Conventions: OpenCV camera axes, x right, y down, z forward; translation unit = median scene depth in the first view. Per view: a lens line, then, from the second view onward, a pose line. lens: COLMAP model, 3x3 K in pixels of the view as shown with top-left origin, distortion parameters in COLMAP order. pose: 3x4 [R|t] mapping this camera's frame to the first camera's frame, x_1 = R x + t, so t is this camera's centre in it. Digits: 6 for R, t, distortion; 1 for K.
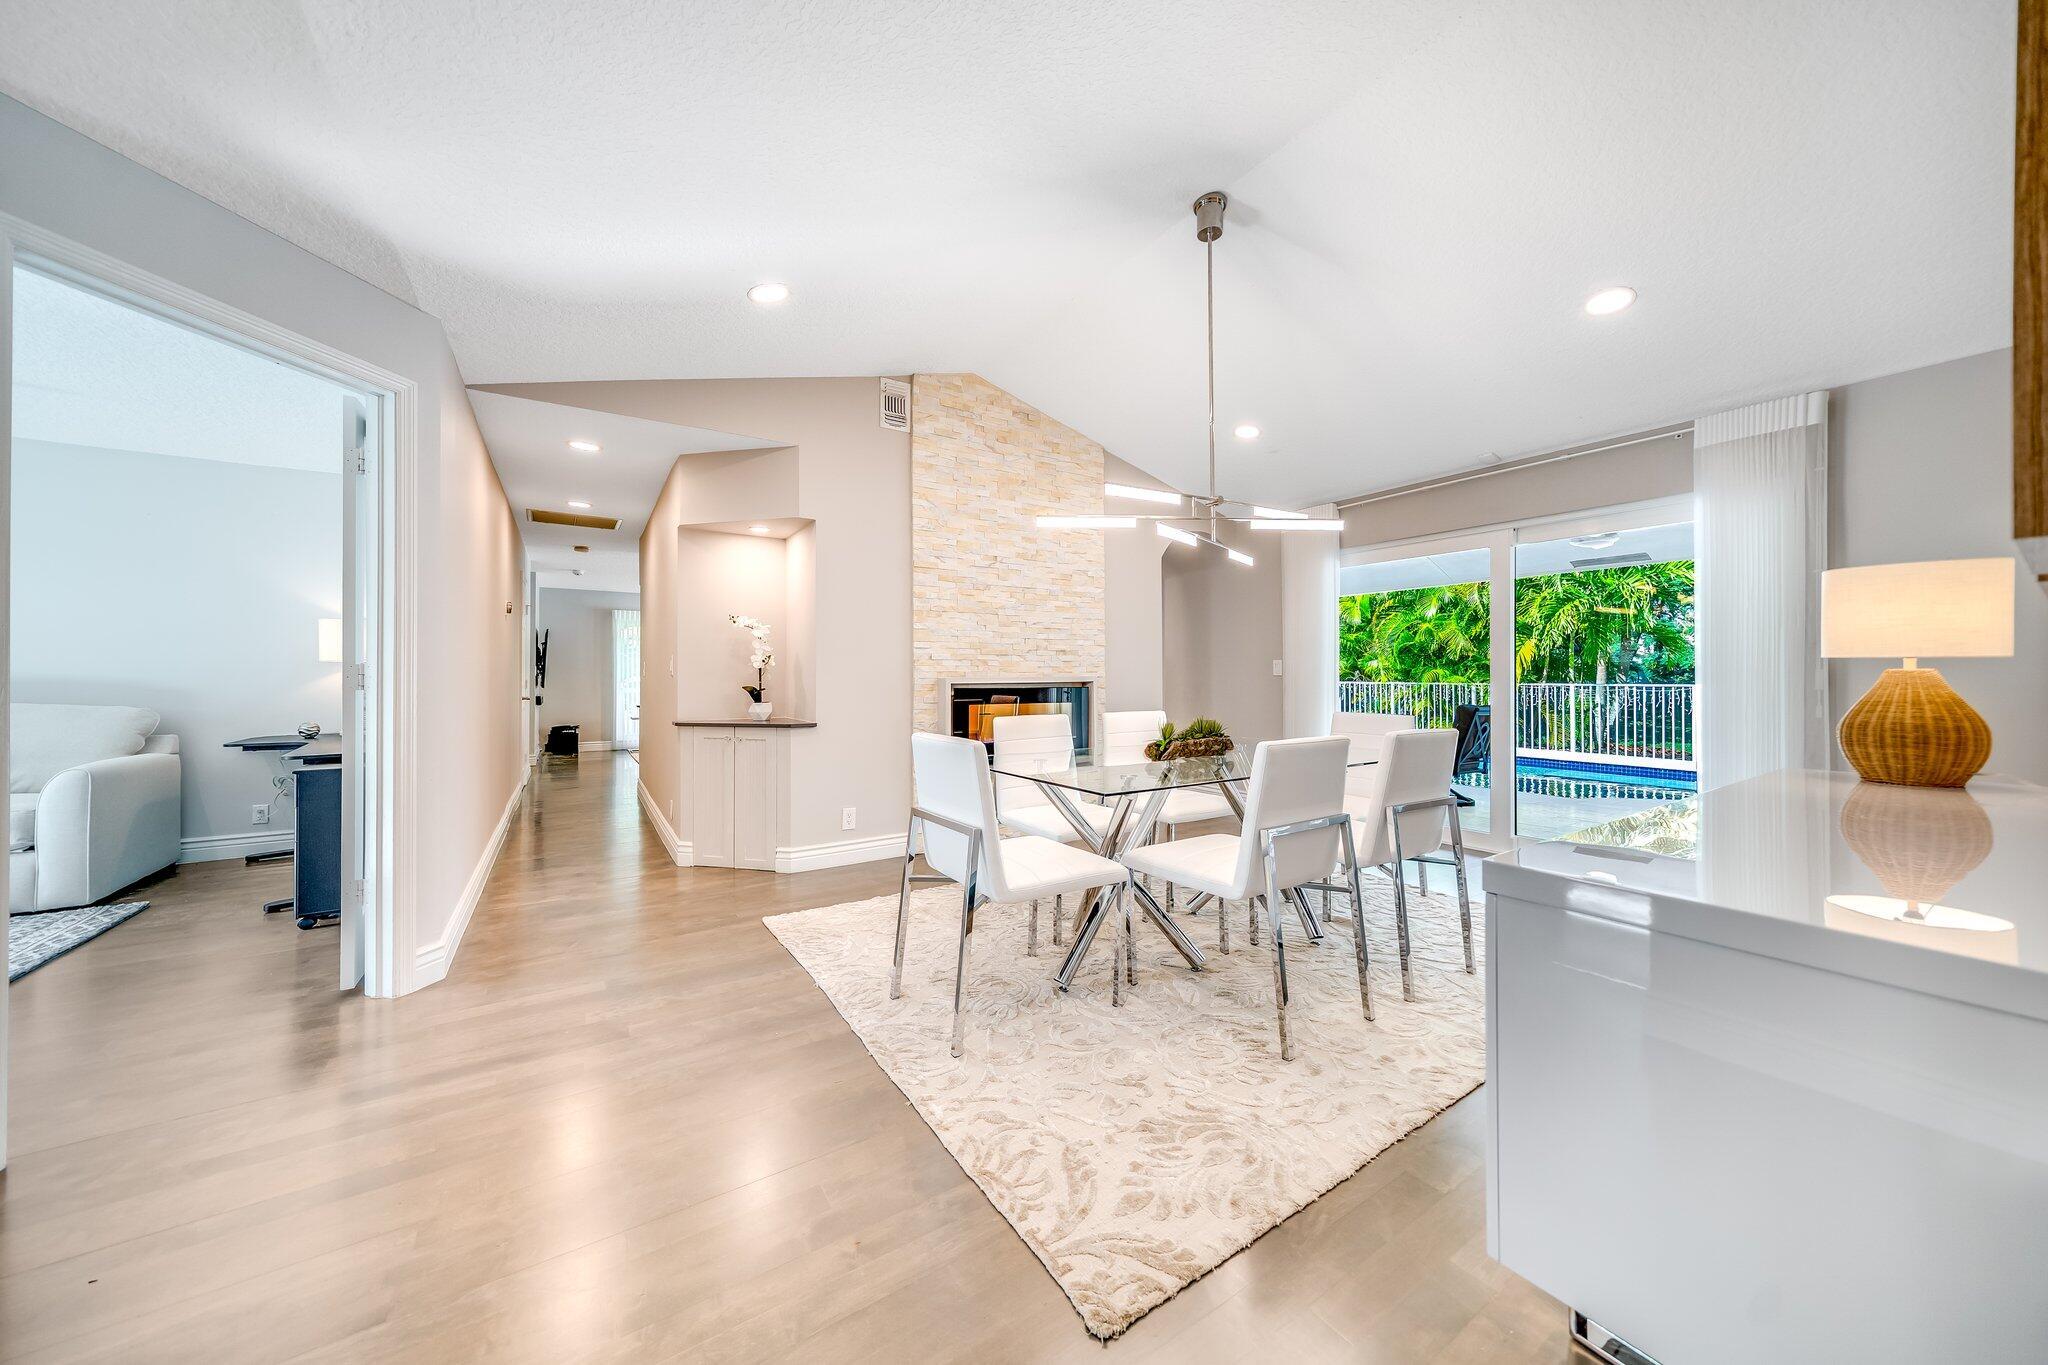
lens RADIAL K [[700.1, 0, 1016.7], [0, 700.1, 673.4], [0, 0, 1]] dist [-0.001949, 0.000084]
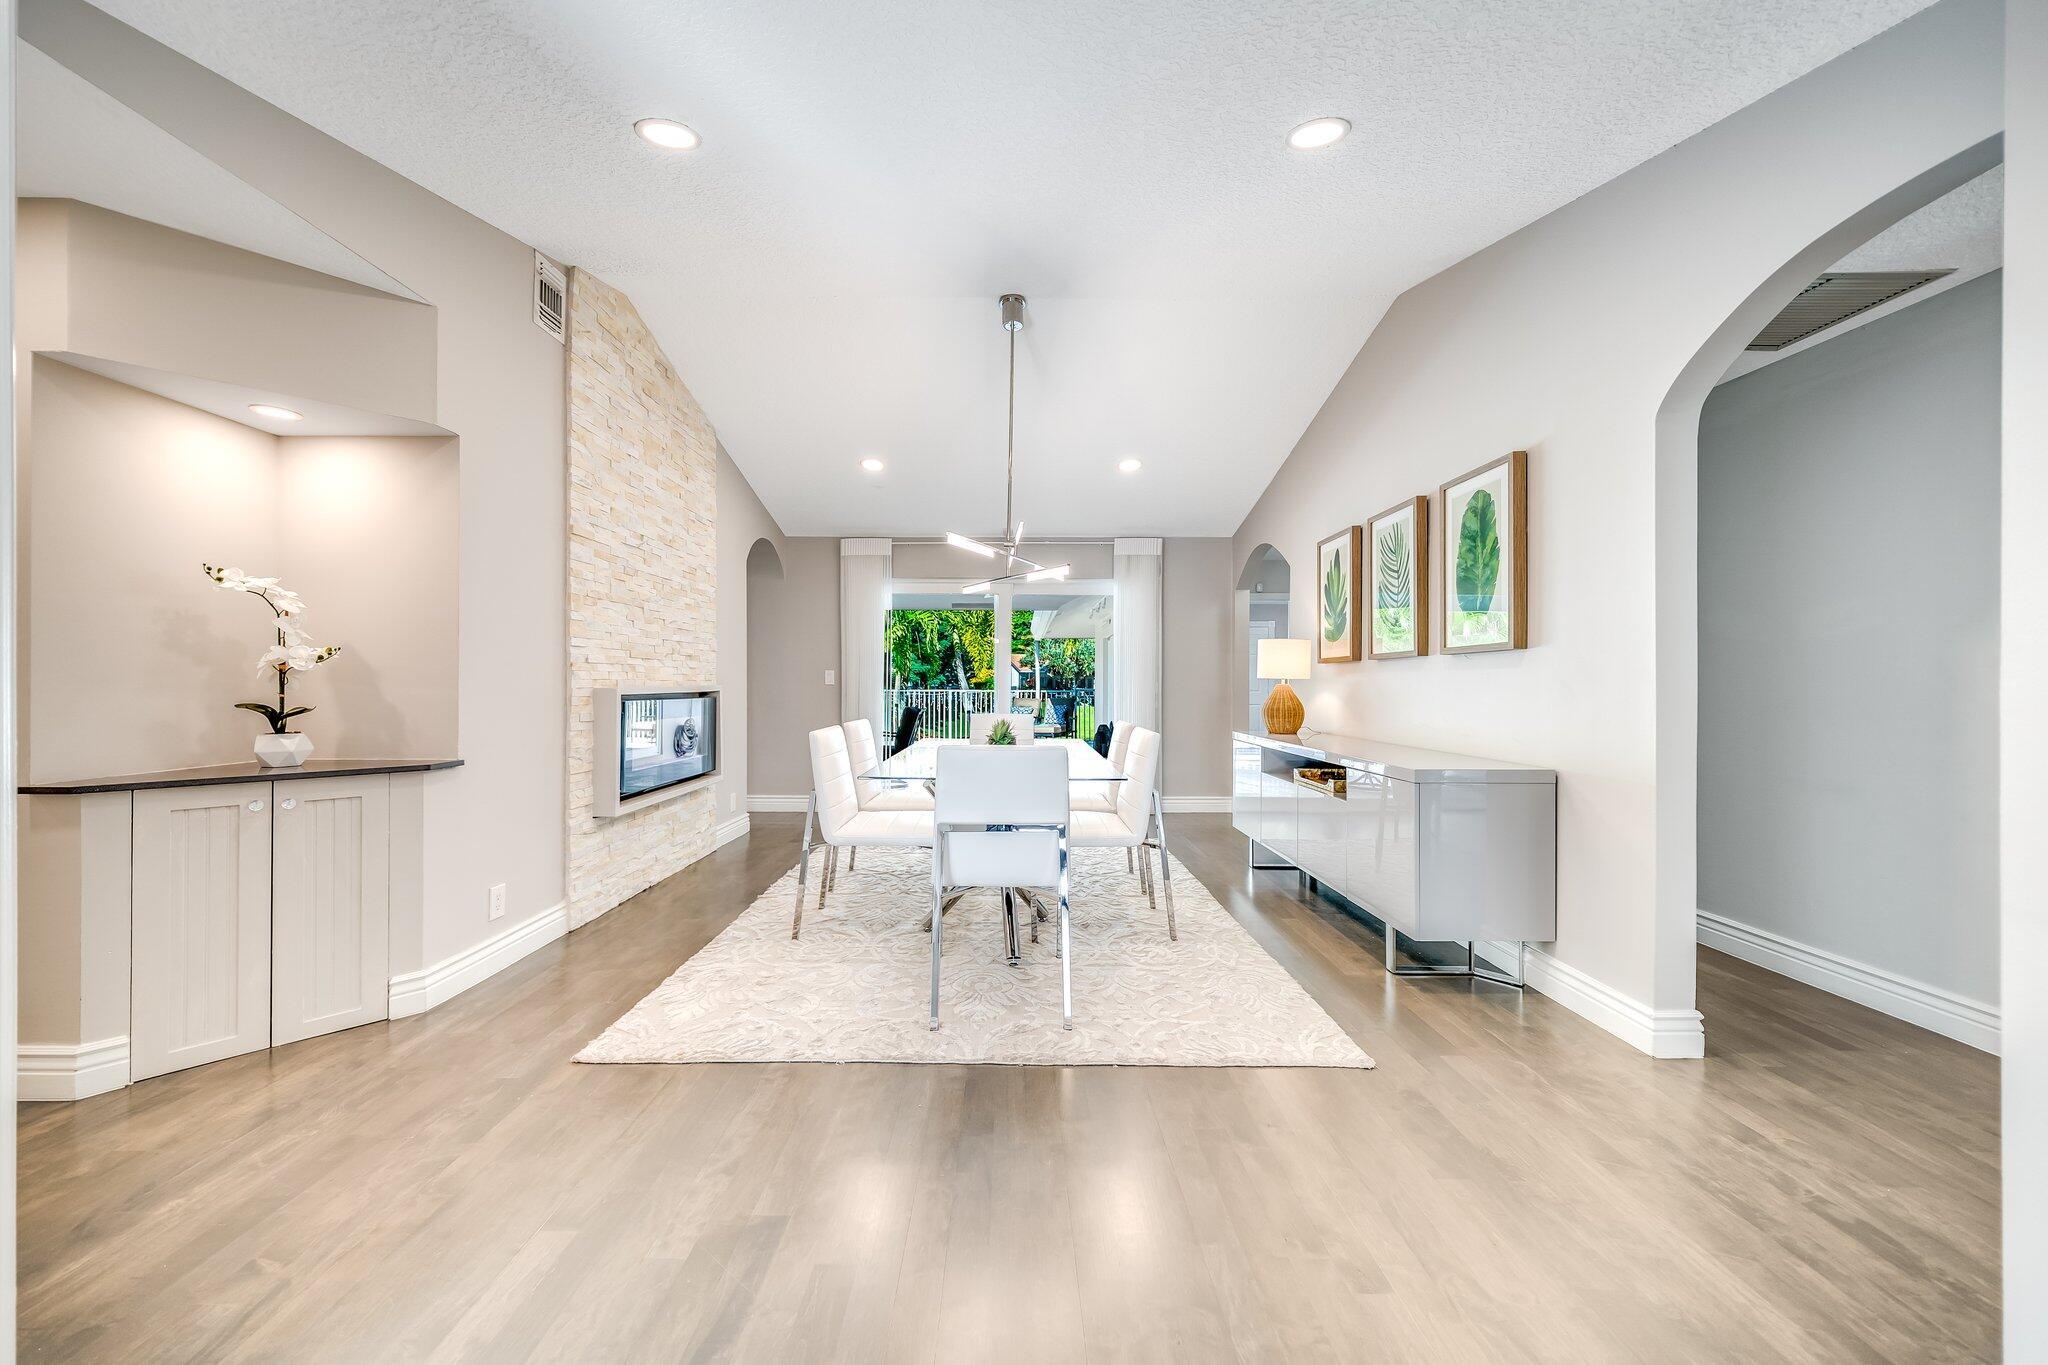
lens RADIAL K [[700.1, 0, 1022.1], [0, 700.1, 682.7], [0, 0, 1]] dist [-0.001949, 0.000084]
pose [[0.533811, 0.005497, 0.845586, -0.498472], [-0.007550, 0.999970, -0.001734, -0.000906], [-0.845570, -0.005458, 0.533836, 0.218378]]
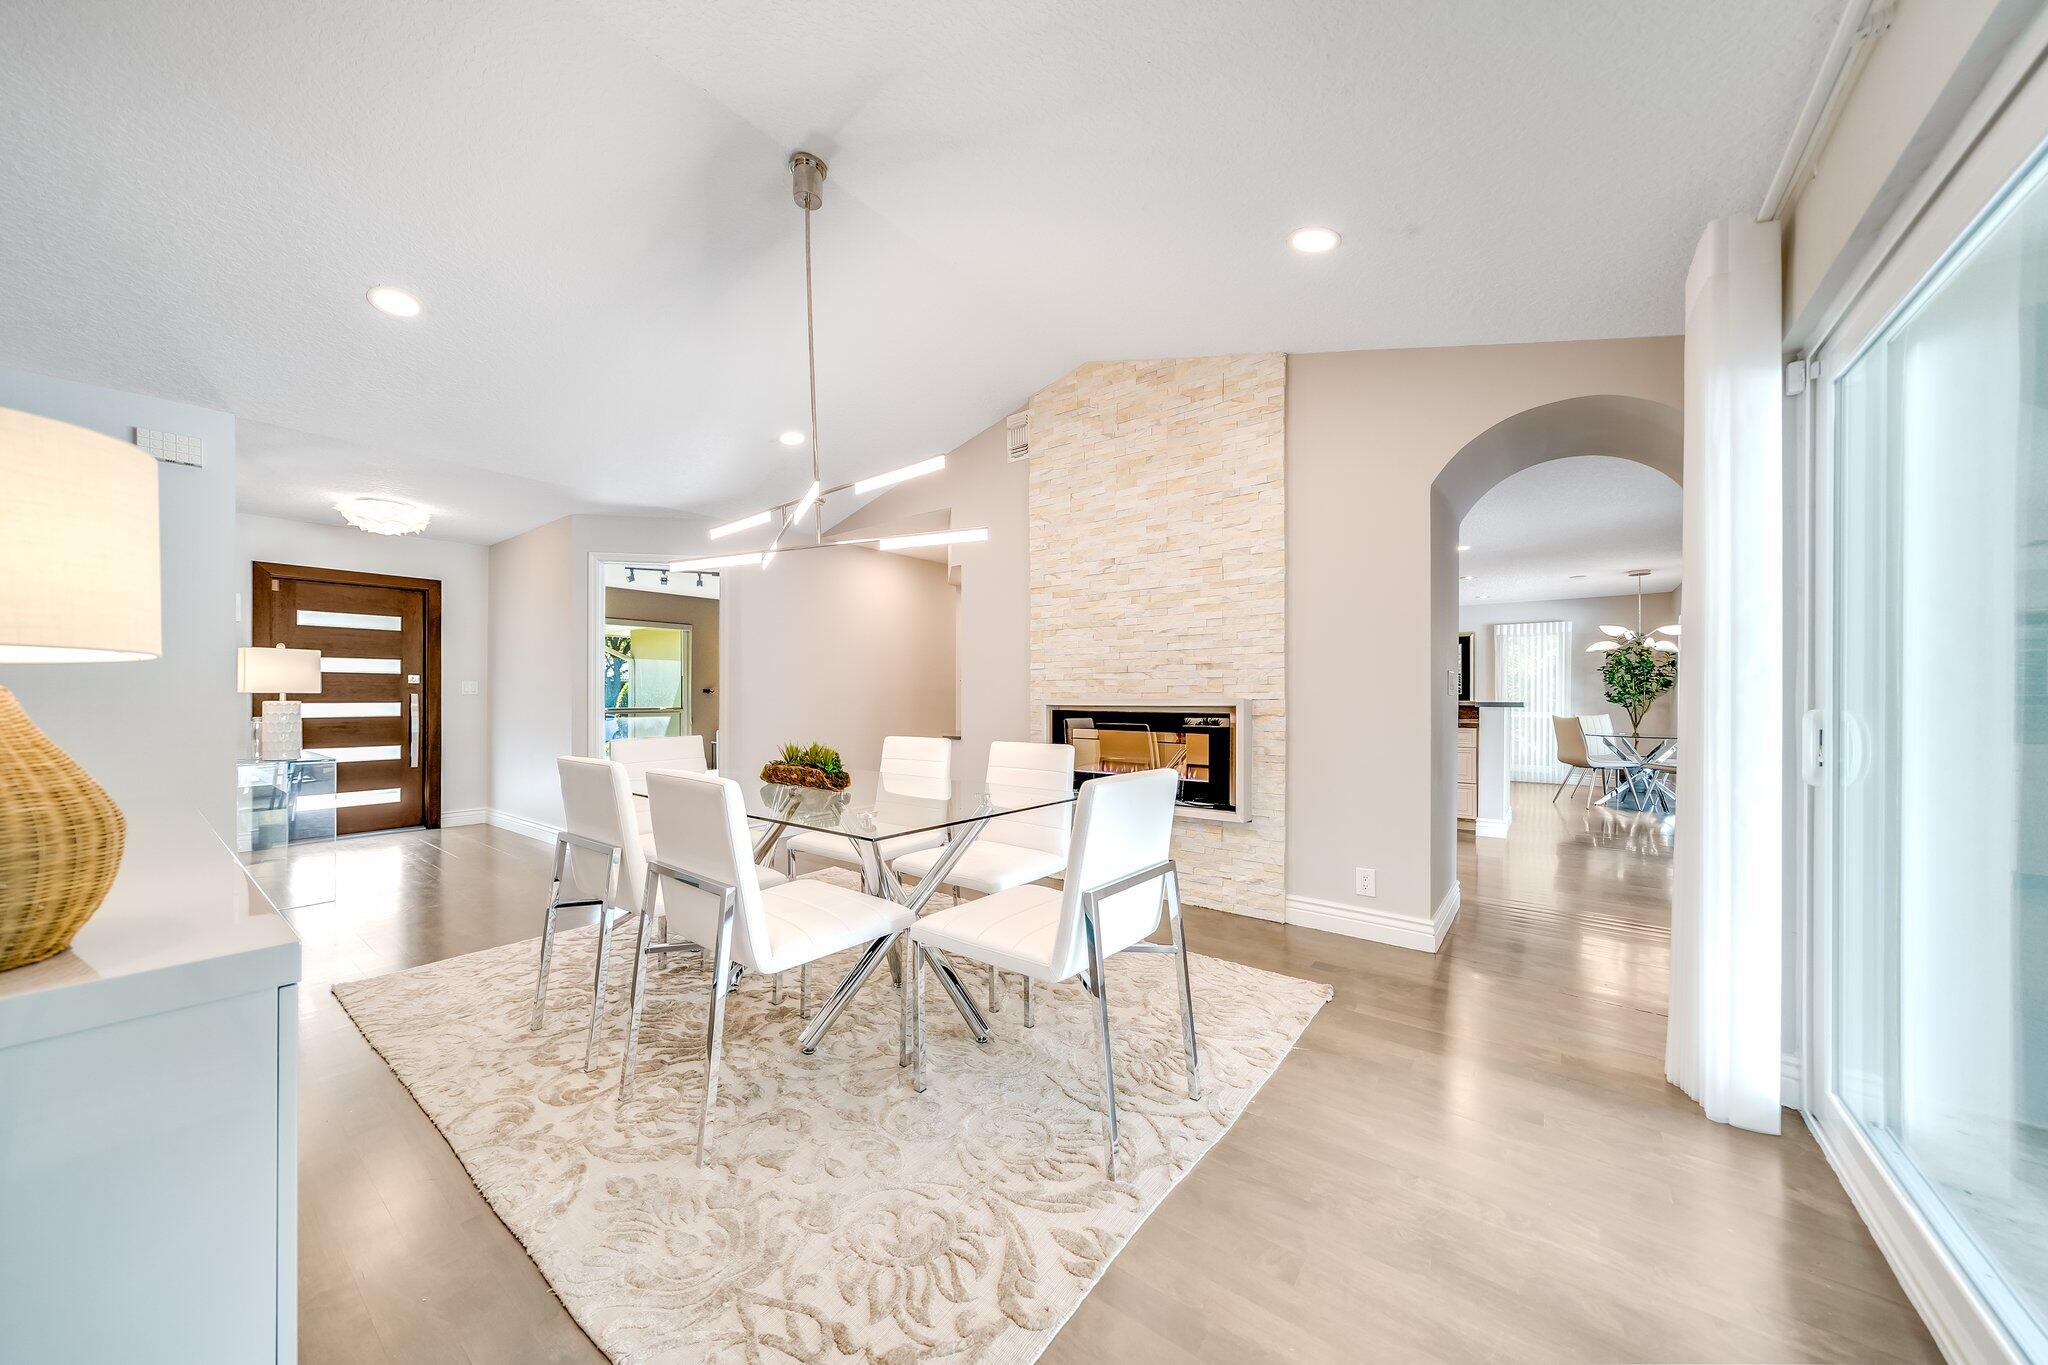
lens RADIAL K [[700.1, 0, 1003.2], [0, 700.1, 700.1], [0, 0, 1]] dist [-0.001949, 0.000084]
pose [[0.322555, 0.005740, -0.946533, 0.784211], [0.001031, 0.999979, 0.006415, 0.001491], [0.946550, -0.003045, 0.322542, 0.624888]]
